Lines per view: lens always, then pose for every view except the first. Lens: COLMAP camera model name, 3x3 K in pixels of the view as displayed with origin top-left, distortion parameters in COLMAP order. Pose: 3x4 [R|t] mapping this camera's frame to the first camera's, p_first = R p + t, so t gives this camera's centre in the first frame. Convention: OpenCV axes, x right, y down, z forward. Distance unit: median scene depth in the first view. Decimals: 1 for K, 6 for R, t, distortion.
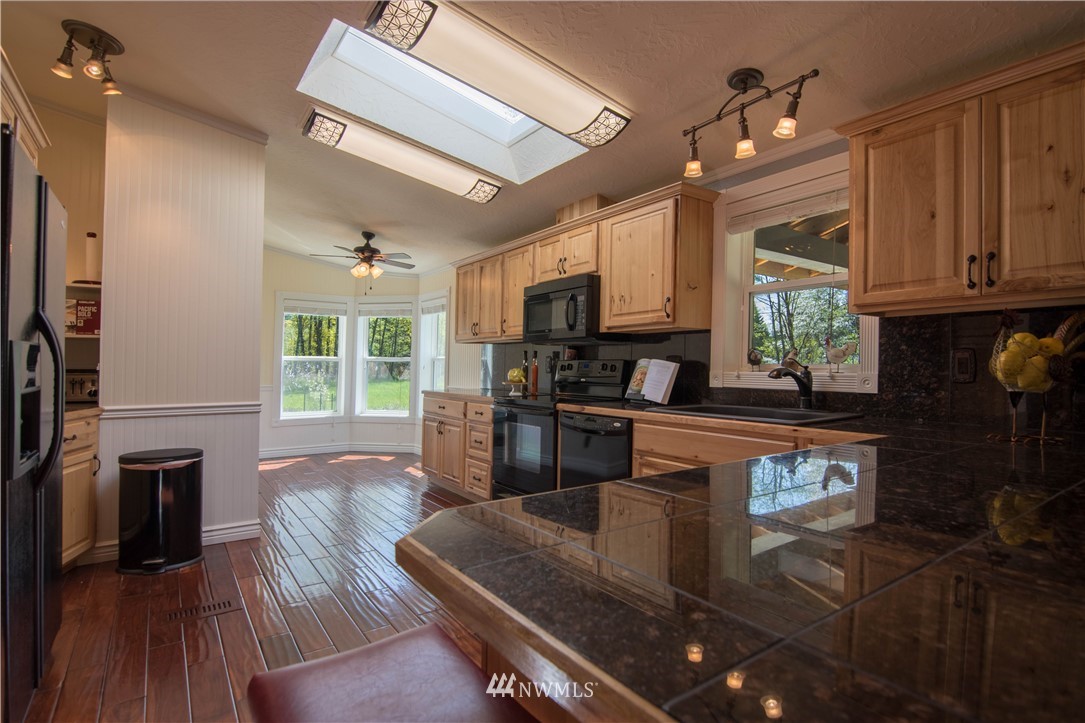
lens RADIAL K [[536.4, 0, 545.6], [0, 536.4, 356.8], [0, 0, 1]] dist [-0.003016, -0.000670]
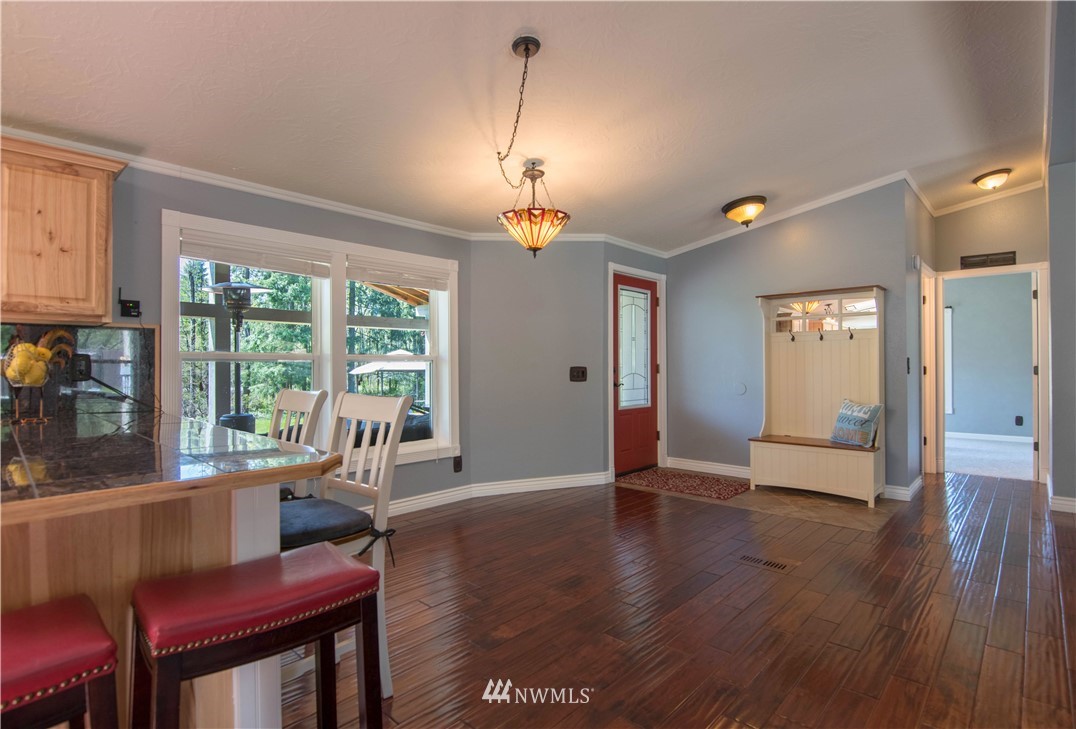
lens RADIAL K [[531.9, 0, 537.9], [0, 531.9, 363.4], [0, 0, 1]] dist [-0.003016, -0.000670]
pose [[-0.192103, -0.001134, 0.981374, -1.561876], [-0.012498, 0.999921, -0.001291, -0.020120], [-0.981295, -0.012514, -0.192102, -0.045617]]
